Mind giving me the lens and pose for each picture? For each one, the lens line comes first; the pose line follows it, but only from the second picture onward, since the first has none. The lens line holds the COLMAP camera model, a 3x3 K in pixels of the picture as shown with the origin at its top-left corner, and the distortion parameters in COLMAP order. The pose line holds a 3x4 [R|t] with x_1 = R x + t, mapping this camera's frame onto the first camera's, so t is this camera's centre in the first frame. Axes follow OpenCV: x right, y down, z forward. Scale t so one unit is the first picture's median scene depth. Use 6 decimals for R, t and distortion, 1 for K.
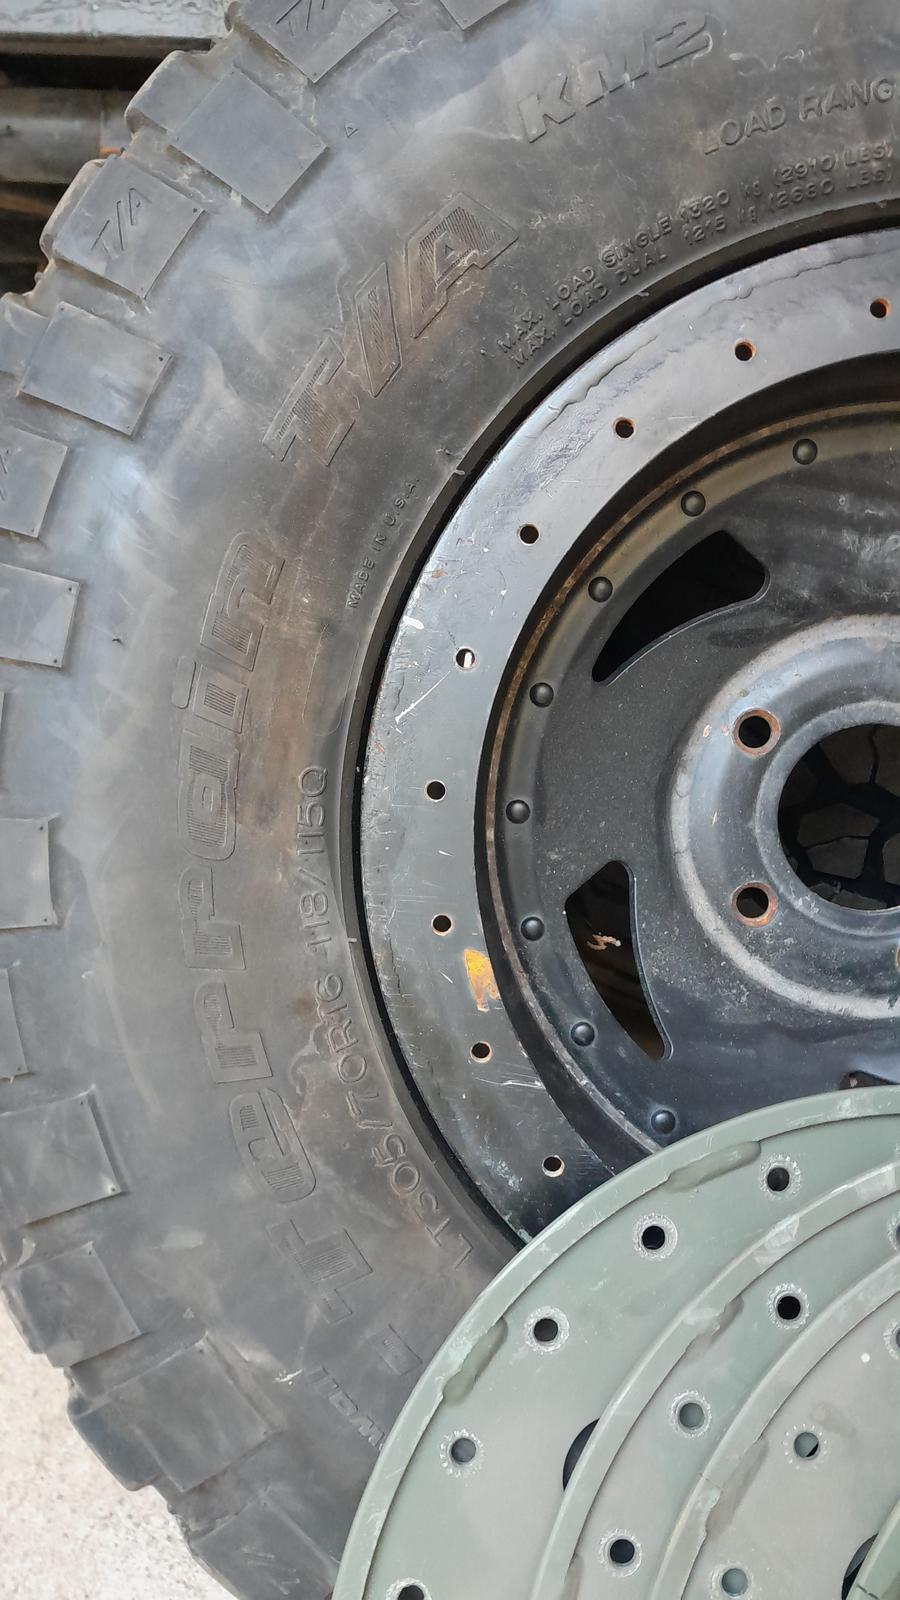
lens RADIAL K [[1324.2, 0, 441.7], [0, 1324.2, 807.4], [0, 0, 1]] dist [0.033130, -0.011442]
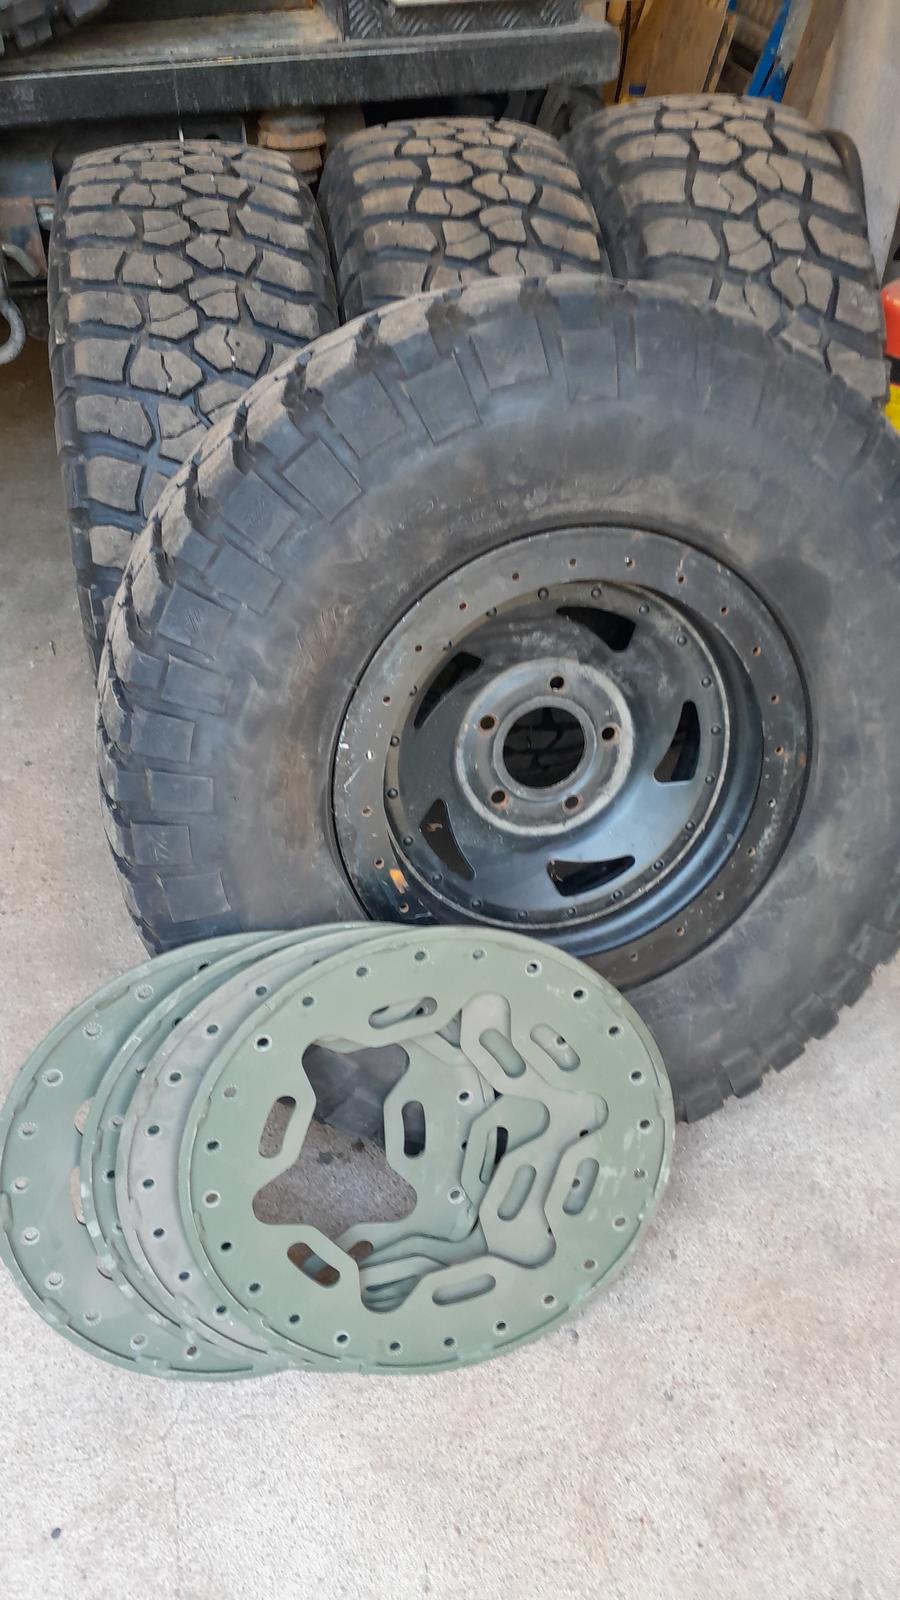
lens RADIAL K [[1324.2, 0, 451.8], [0, 1324.2, 795.4], [0, 0, 1]] dist [0.033130, -0.011442]
pose [[0.955489, -0.229257, 0.185691, -0.282106], [0.164453, 0.936430, 0.309925, -0.722568], [-0.244939, -0.265593, 0.932451, -1.175173]]
